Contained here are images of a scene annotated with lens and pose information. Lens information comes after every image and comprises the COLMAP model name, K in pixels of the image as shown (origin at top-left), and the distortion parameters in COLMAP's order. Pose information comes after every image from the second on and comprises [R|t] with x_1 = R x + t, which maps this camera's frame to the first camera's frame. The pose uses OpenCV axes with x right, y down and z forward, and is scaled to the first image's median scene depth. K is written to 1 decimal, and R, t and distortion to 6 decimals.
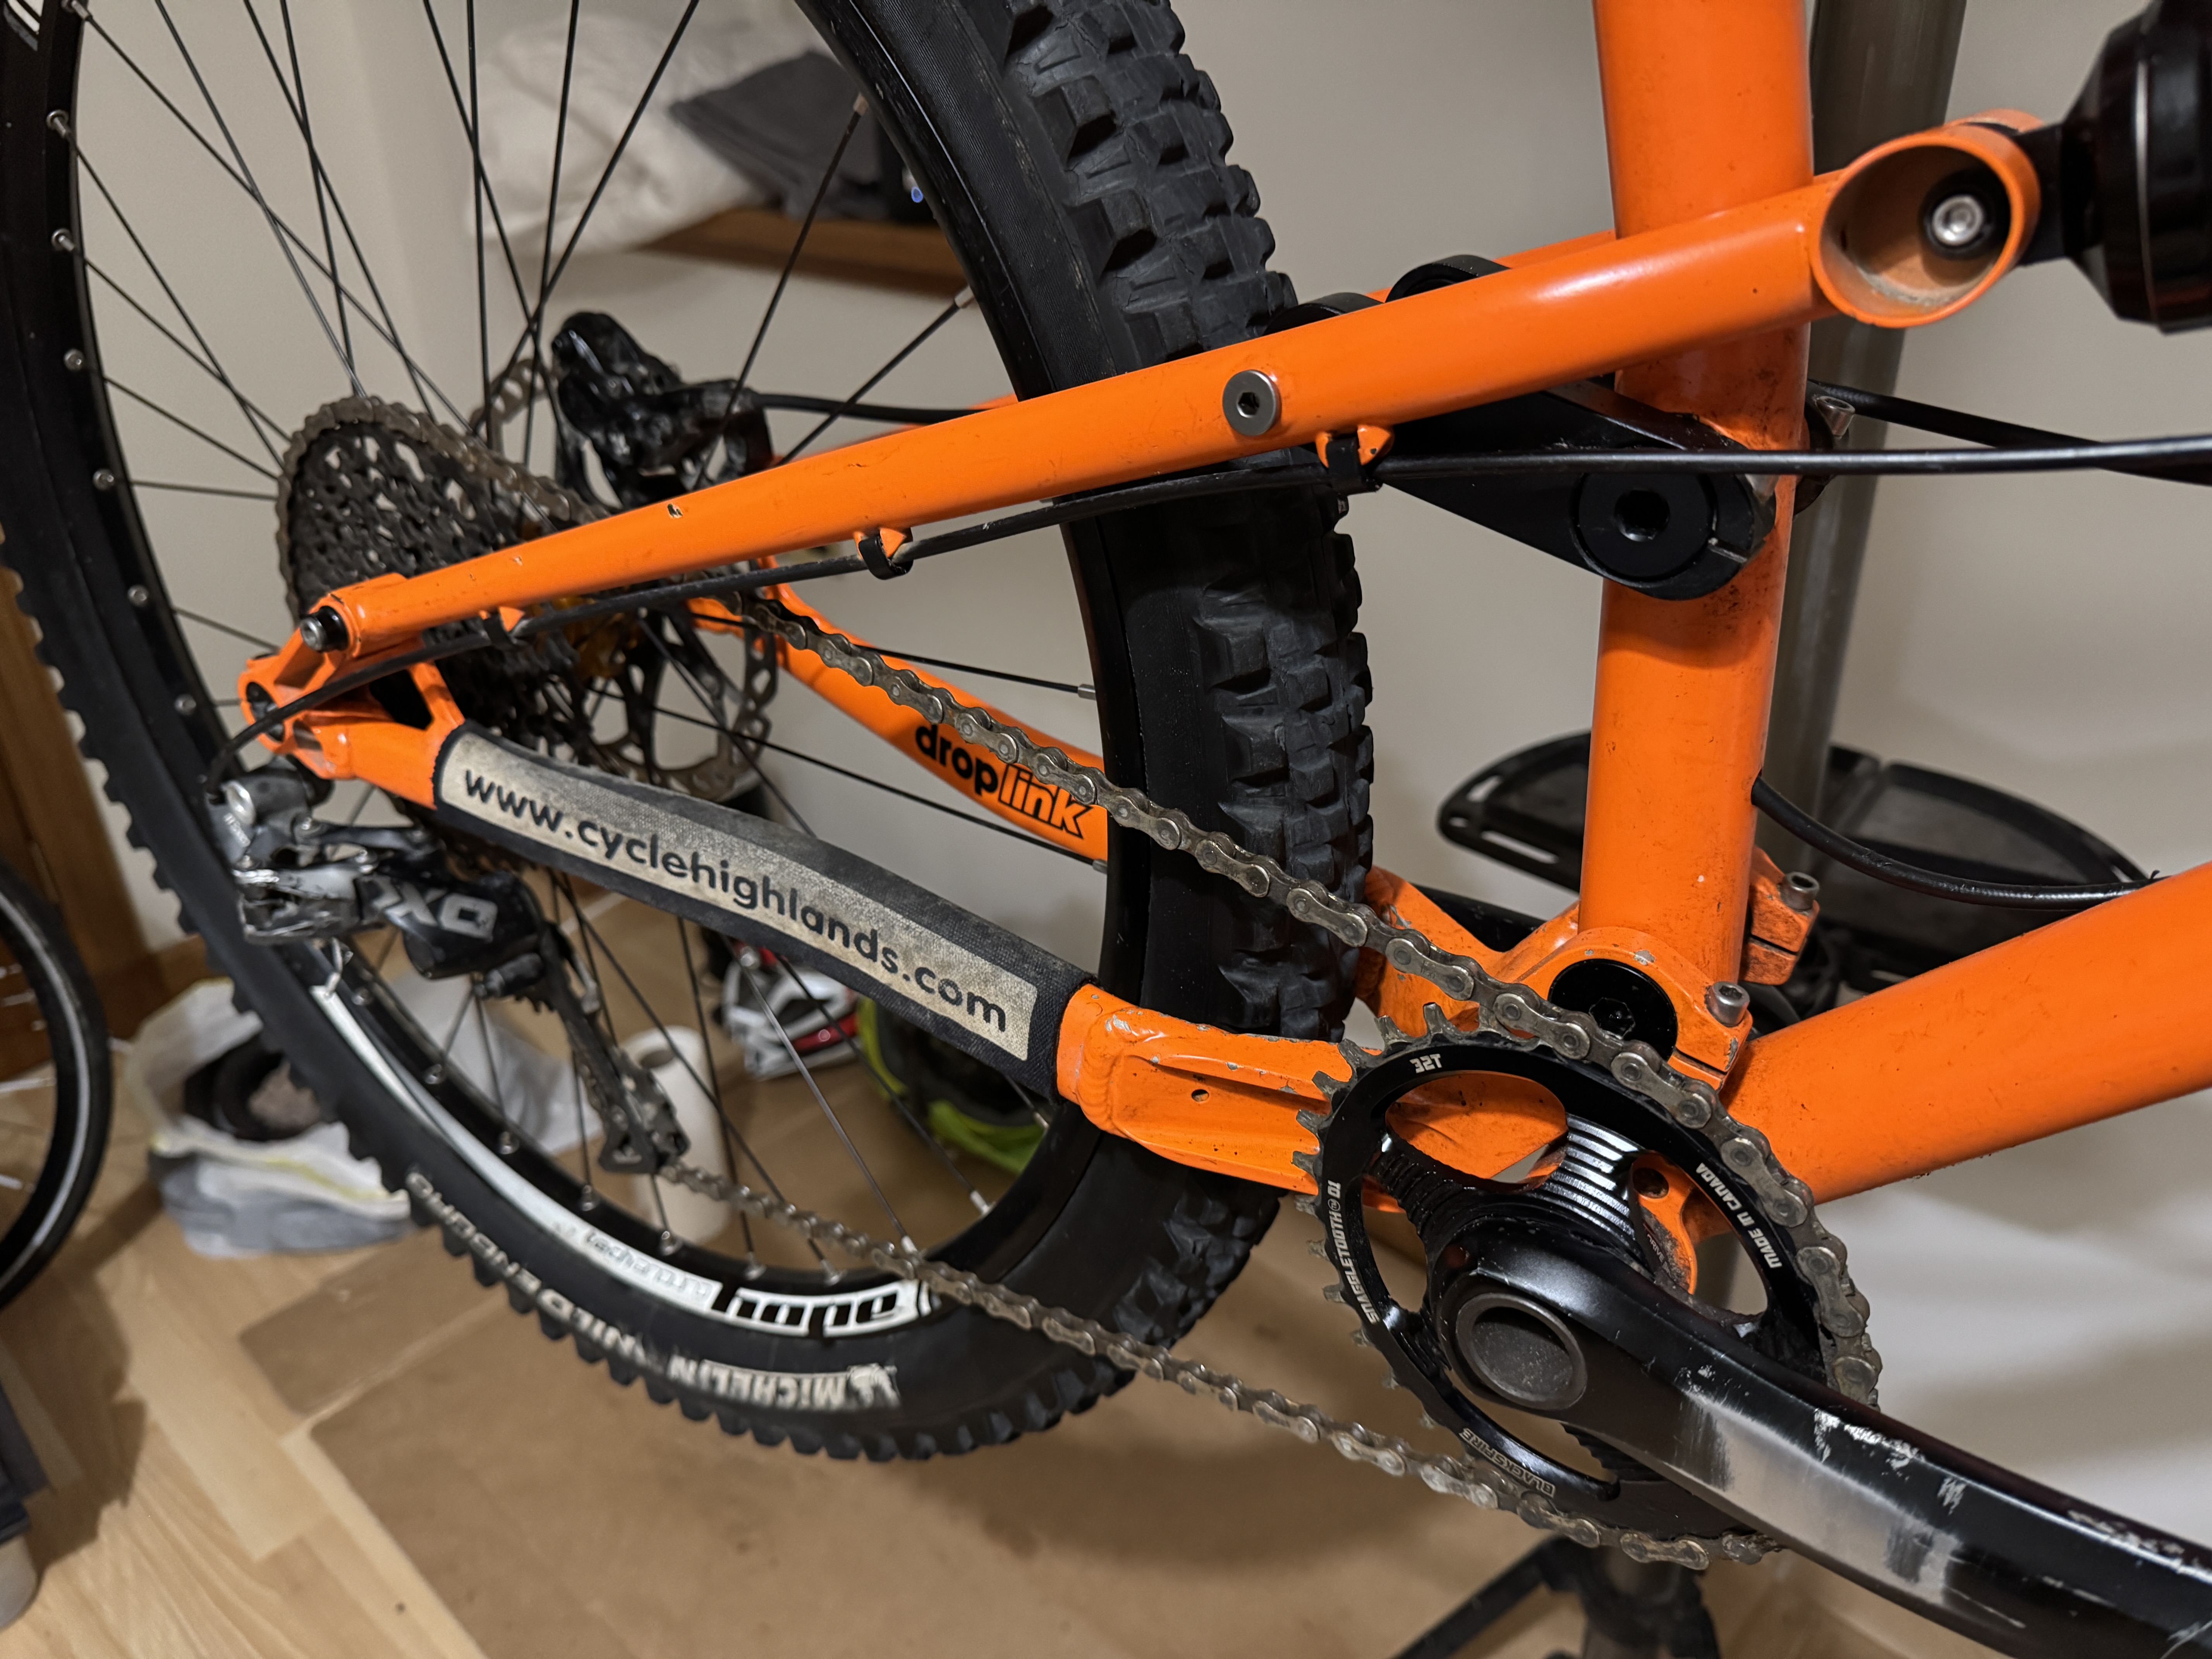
lens RADIAL K [[1582.2, 0, 1097.3], [0, 1582.2, 834.4], [0, 0, 1]] dist [0.171890, -0.325501]
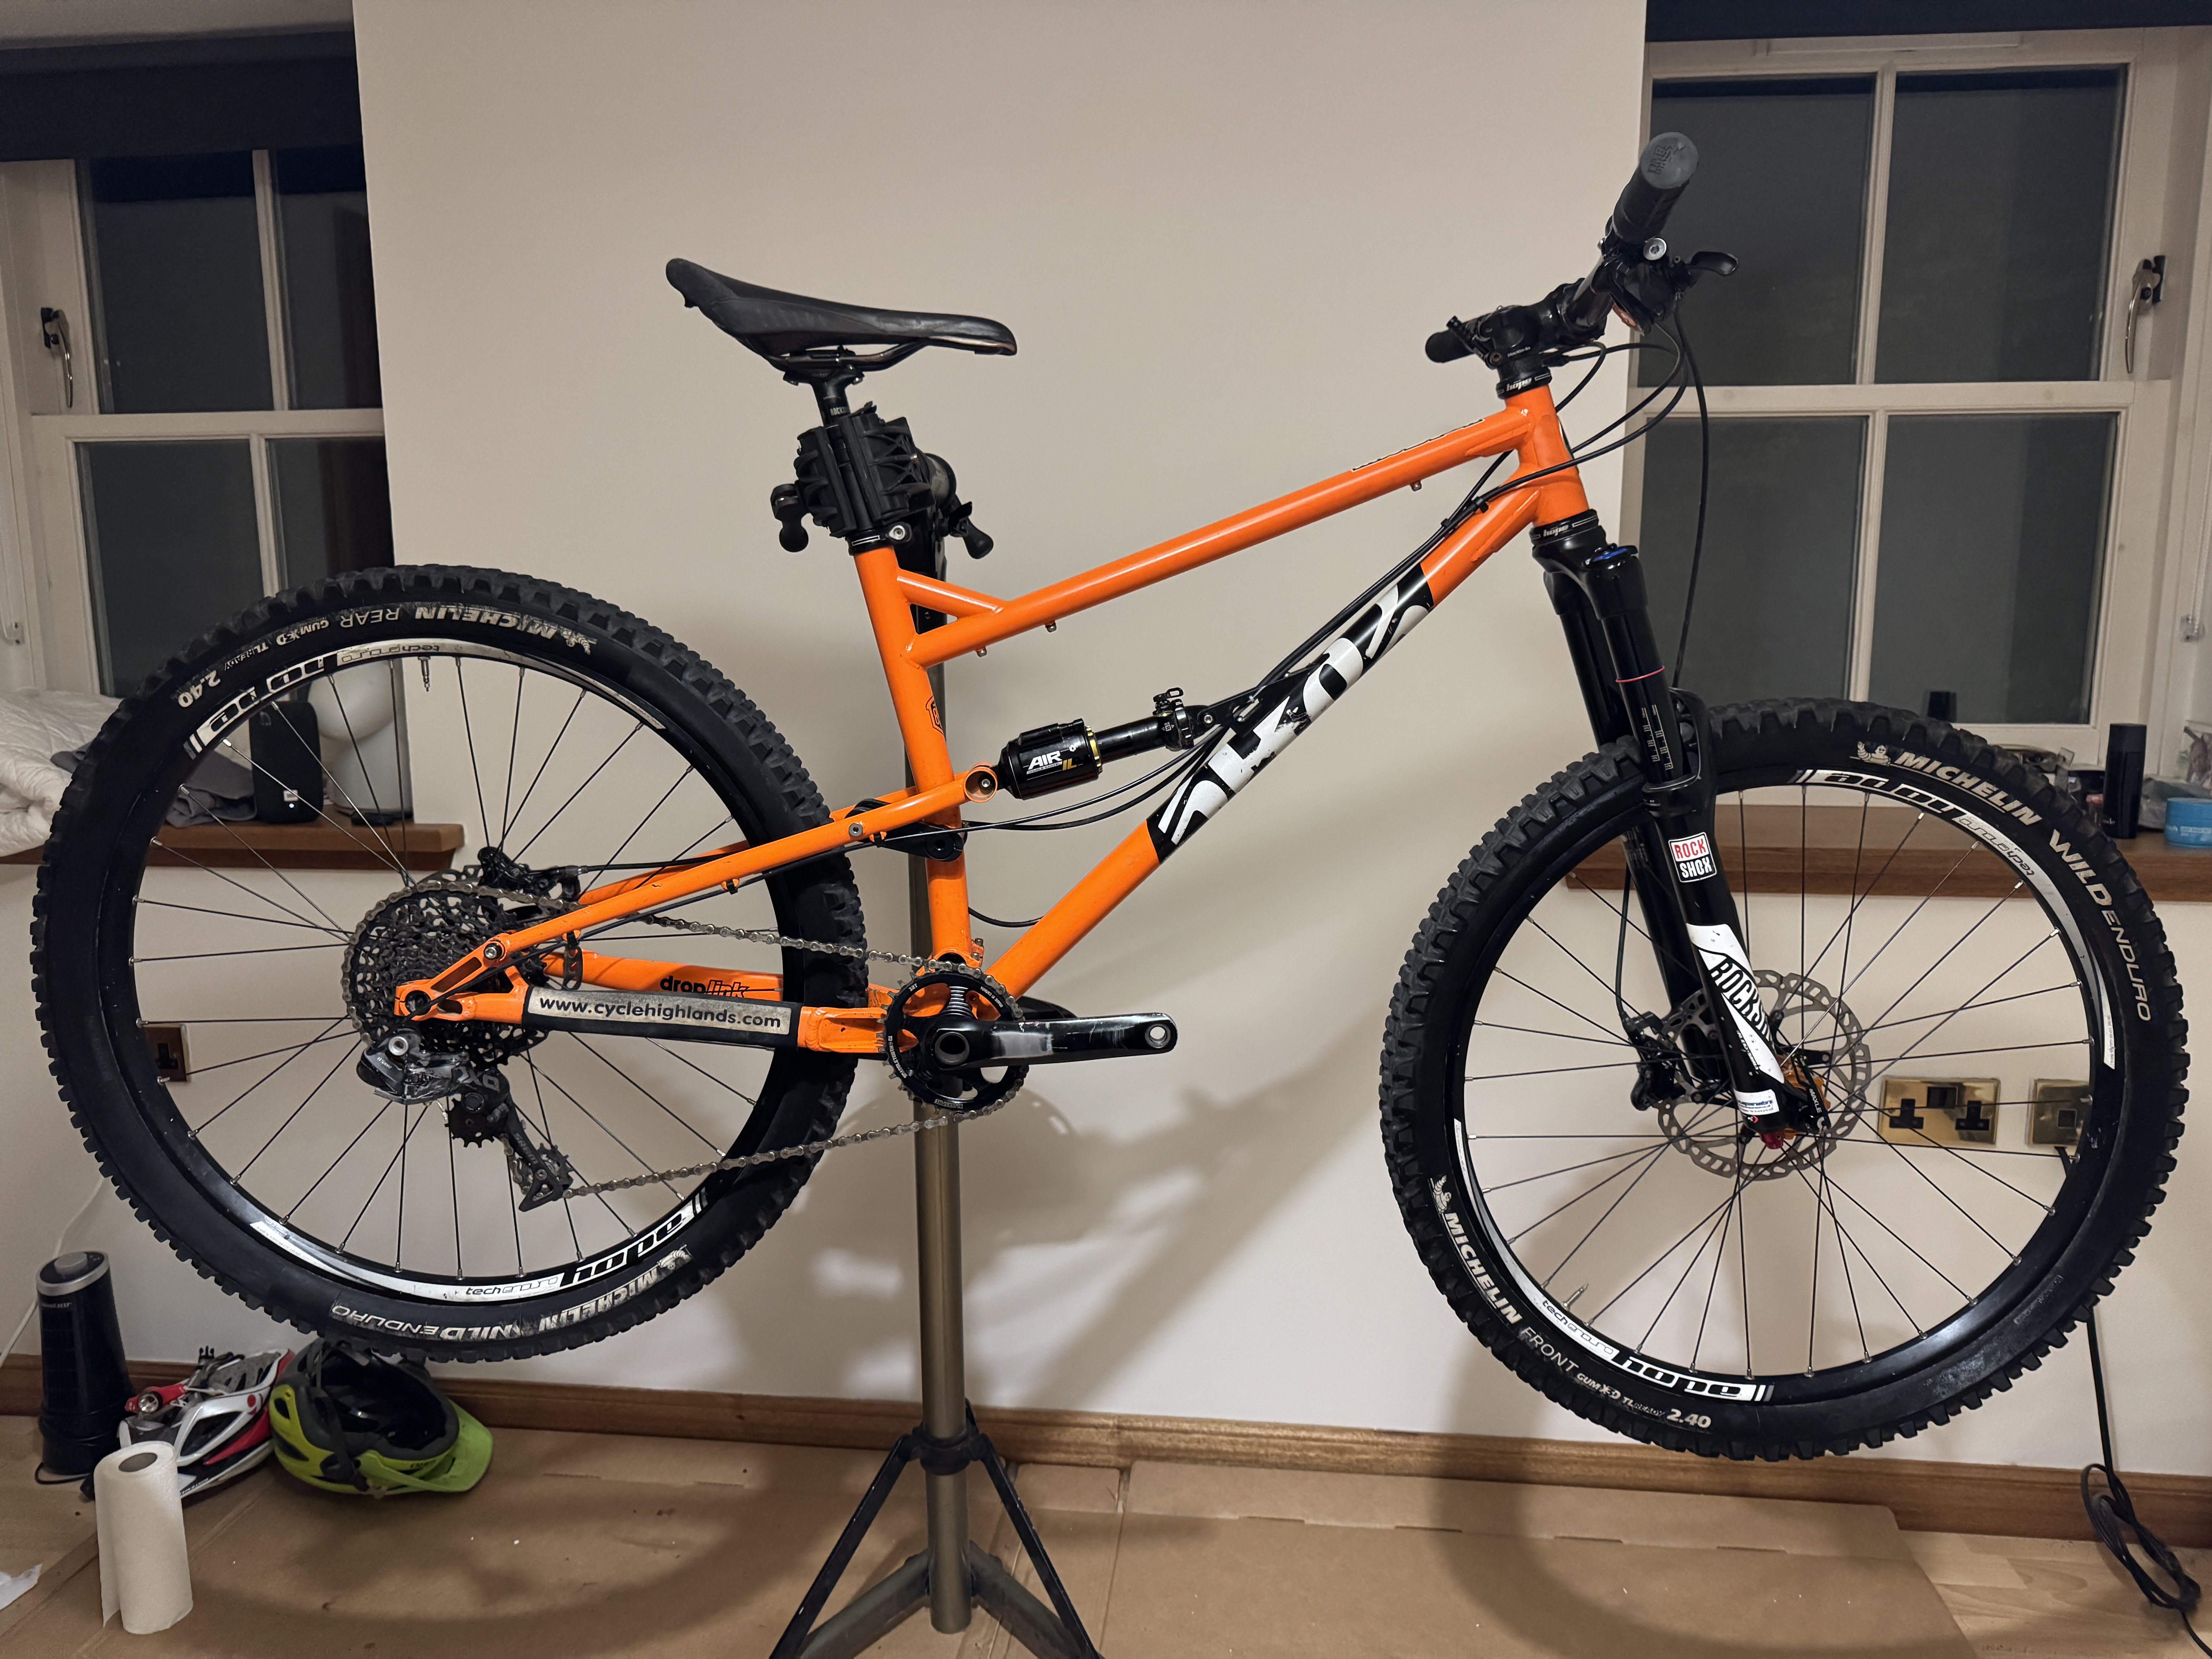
lens RADIAL K [[1582.2, 0, 1097.3], [0, 1582.2, 834.4], [0, 0, 1]] dist [0.171890, -0.325501]
pose [[0.807114, -0.074780, 0.585641, -1.264896], [0.265744, 0.931795, -0.247260, 0.658217], [-0.527207, 0.355198, 0.771937, -1.792046]]
